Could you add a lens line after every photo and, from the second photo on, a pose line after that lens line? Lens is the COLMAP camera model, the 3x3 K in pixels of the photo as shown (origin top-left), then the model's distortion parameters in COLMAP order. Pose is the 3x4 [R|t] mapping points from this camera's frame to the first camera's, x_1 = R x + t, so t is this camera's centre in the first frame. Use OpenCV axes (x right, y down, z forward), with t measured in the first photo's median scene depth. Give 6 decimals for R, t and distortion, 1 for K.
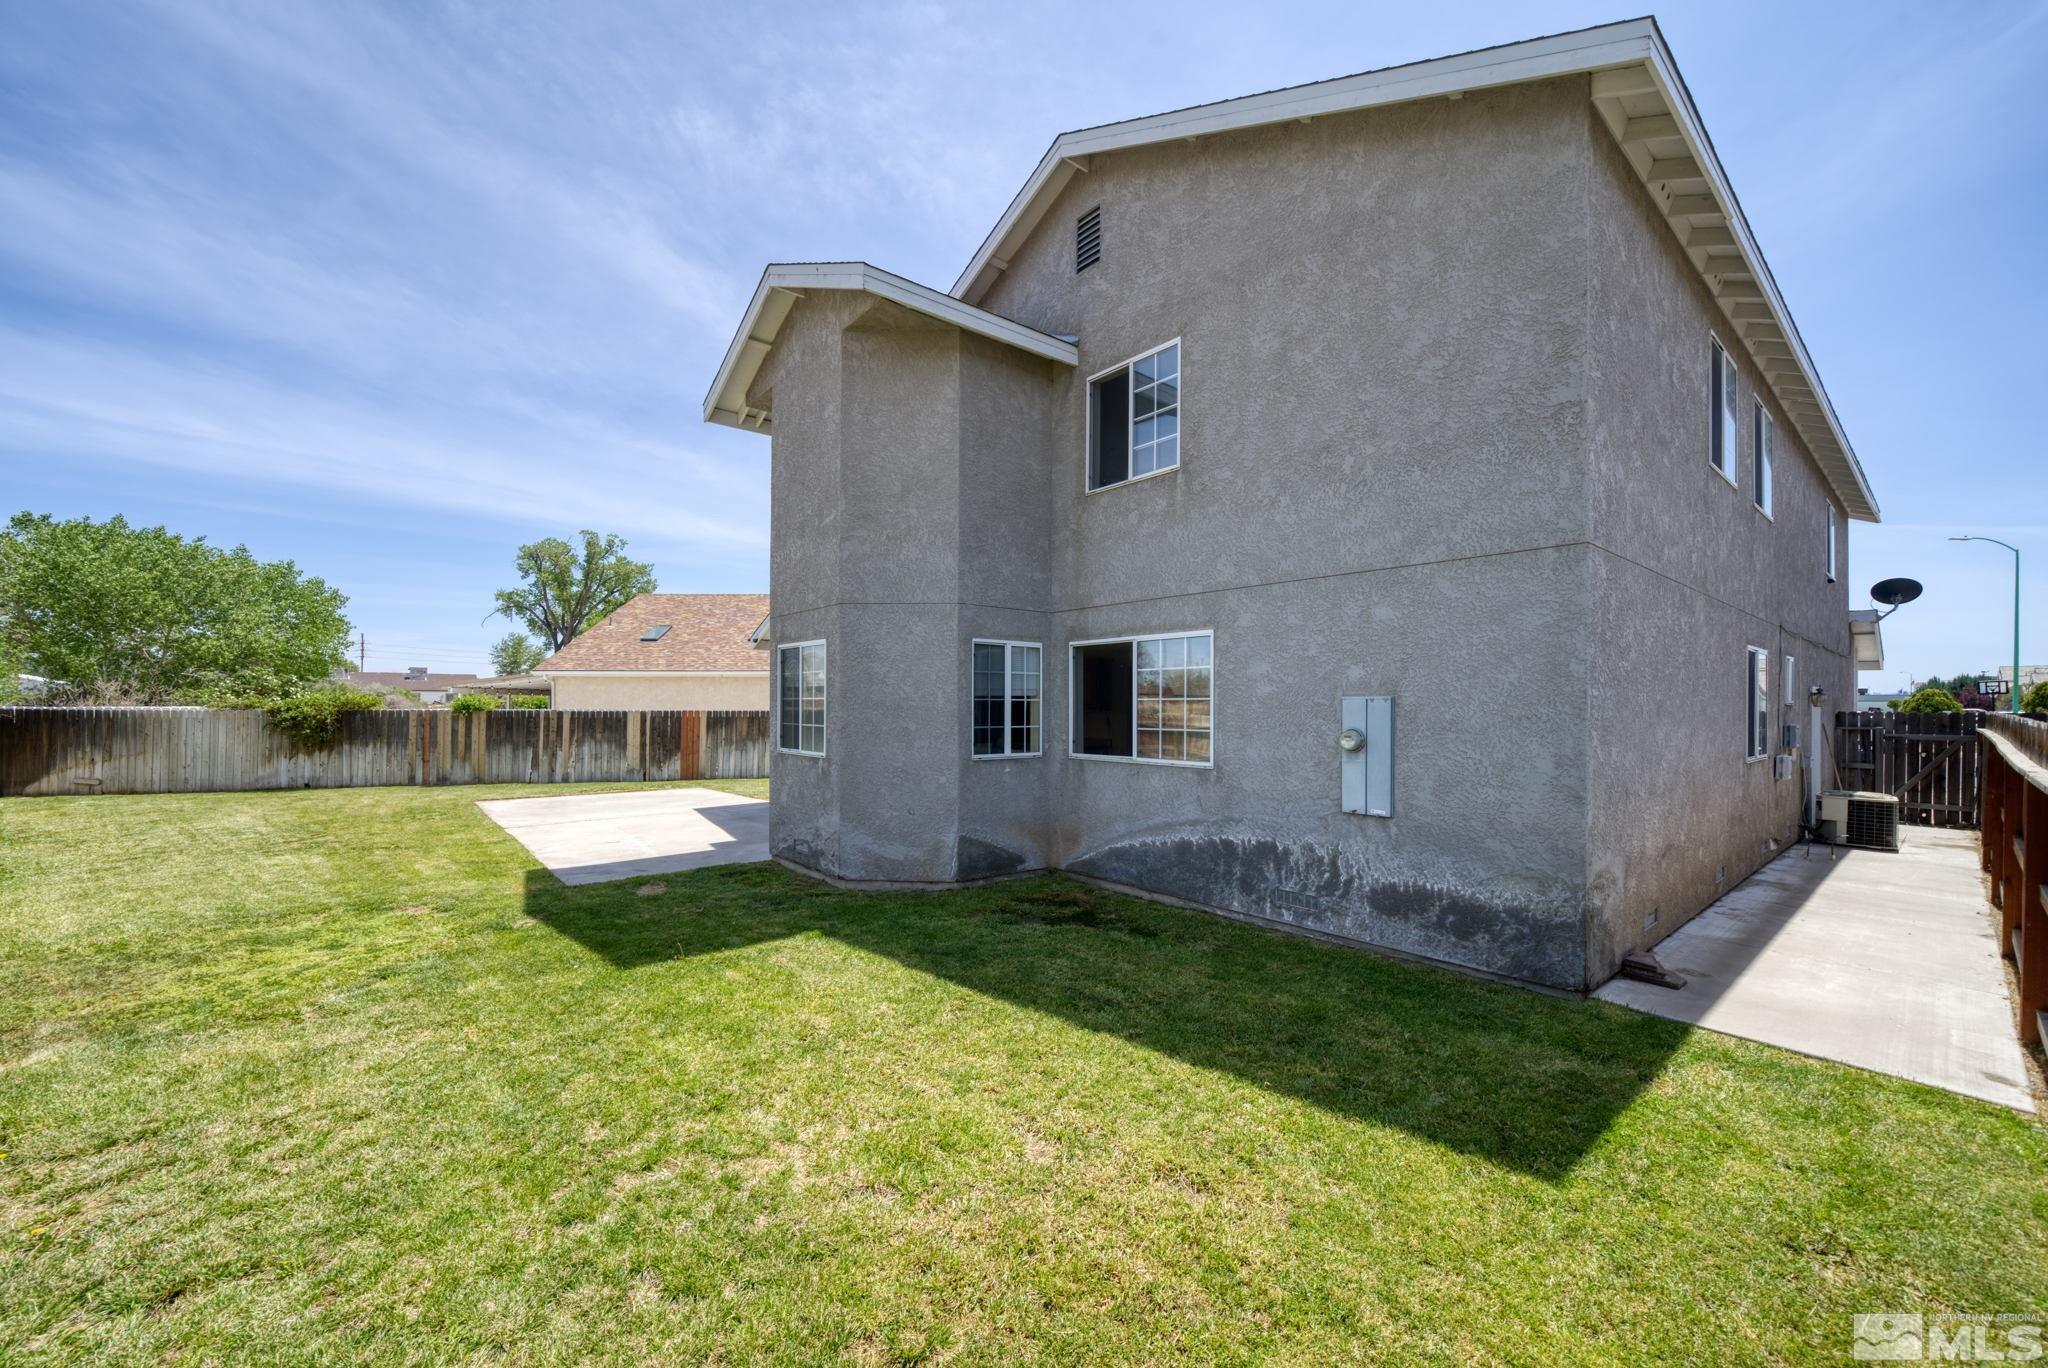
lens RADIAL K [[796.4, 0, 1022.6], [0, 796.4, 702.7], [0, 0, 1]] dist [-0.002485, -0.000031]
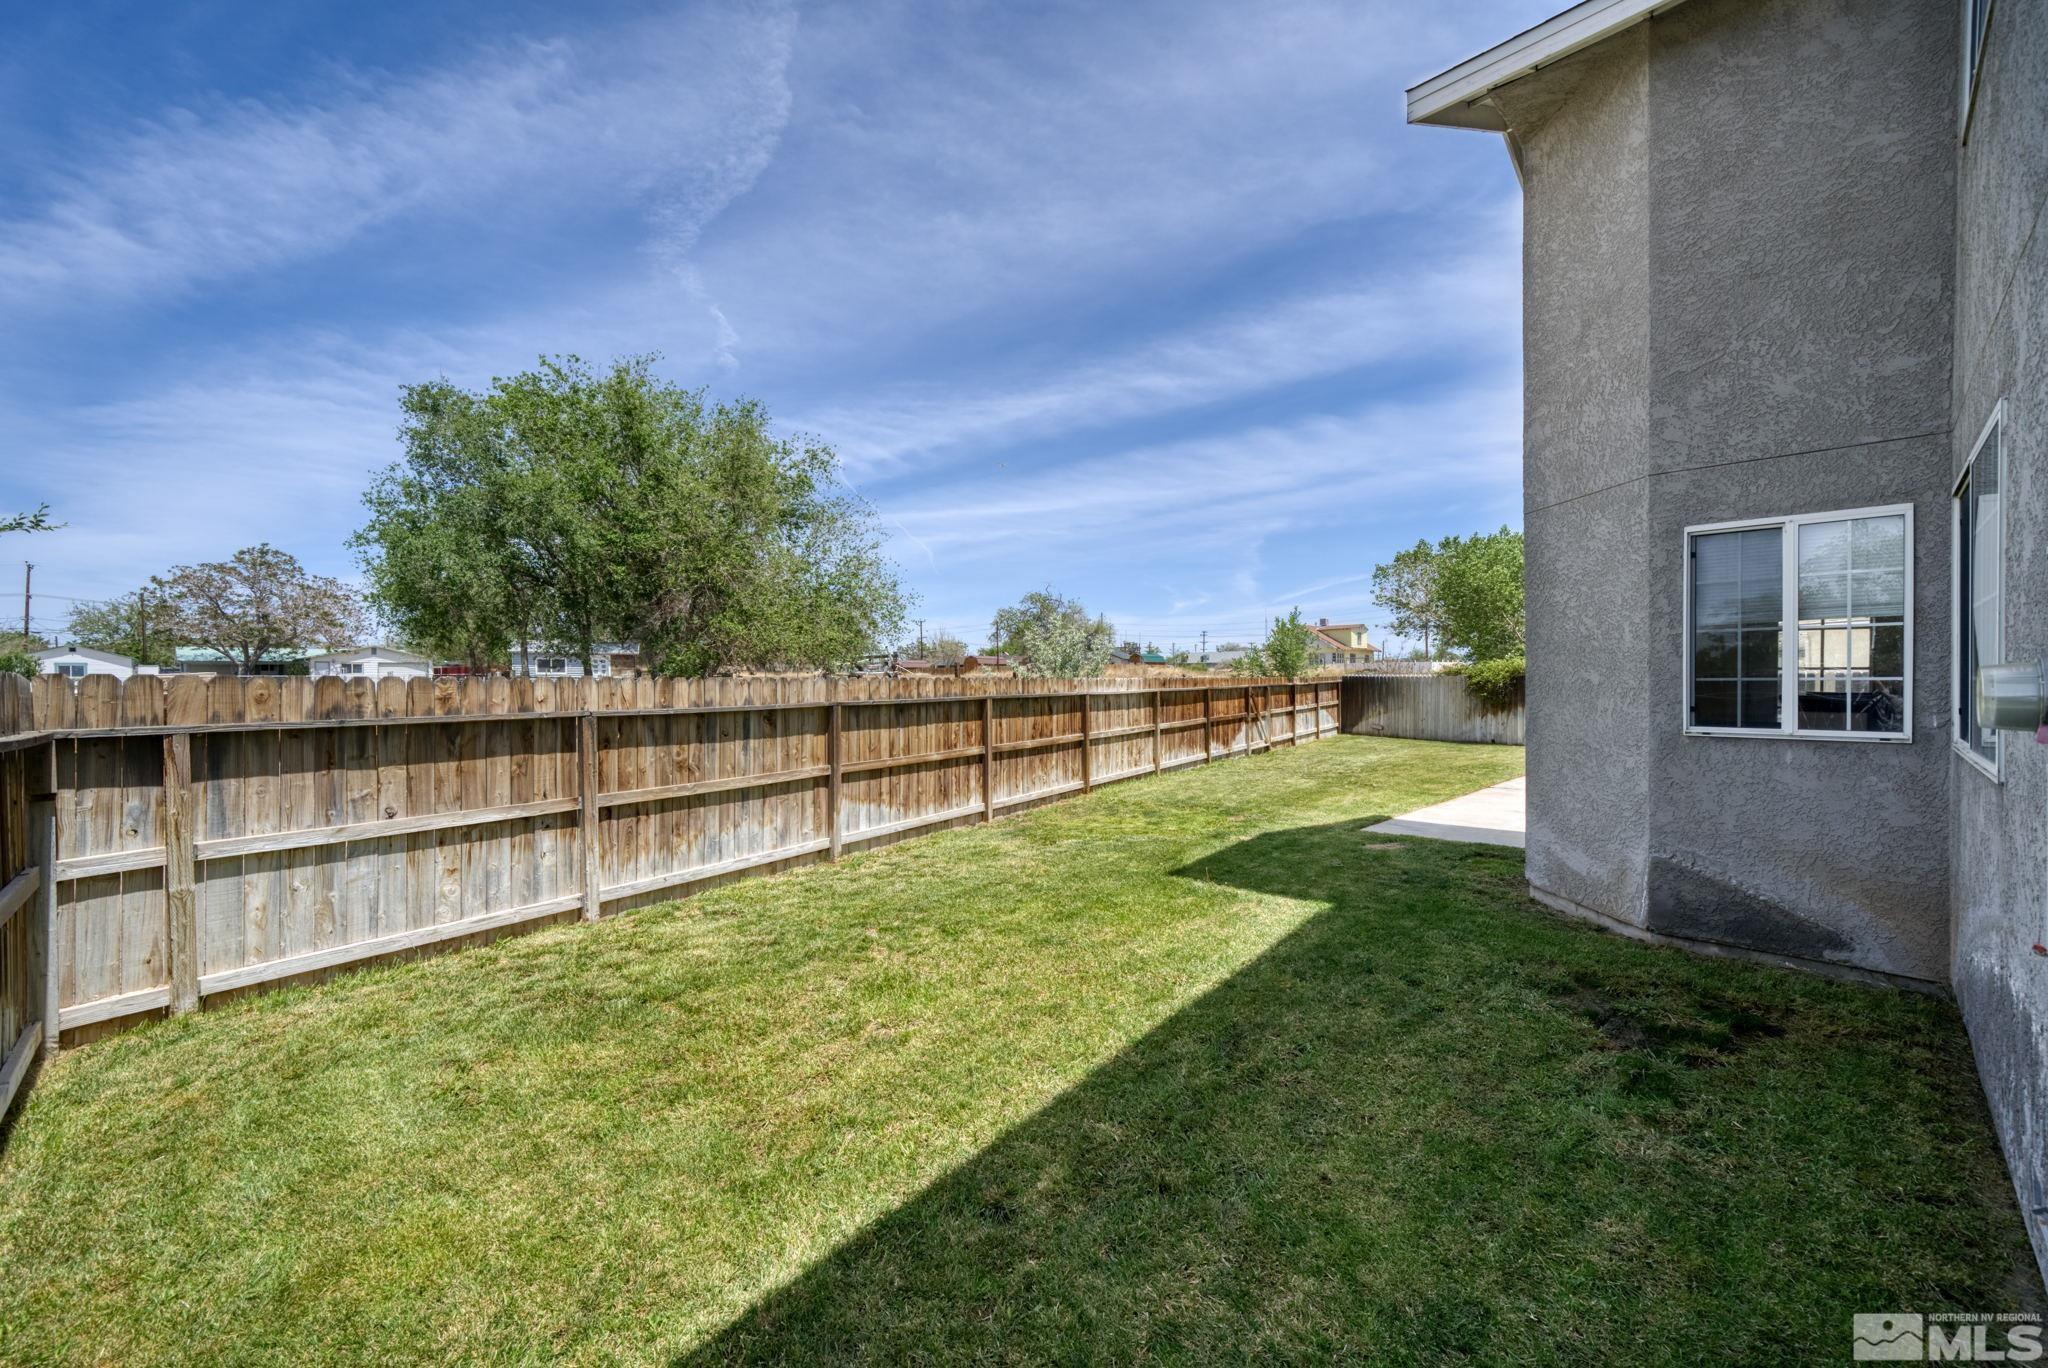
lens RADIAL K [[845.9, 0, 1022.8], [0, 845.9, 685.5], [0, 0, 1]] dist [-0.003122, -0.000962]
pose [[0.064256, -0.000861, -0.997933, 0.532063], [0.012284, 0.999925, -0.000072, 0.029869], [0.997858, -0.012254, 0.064261, 0.477927]]
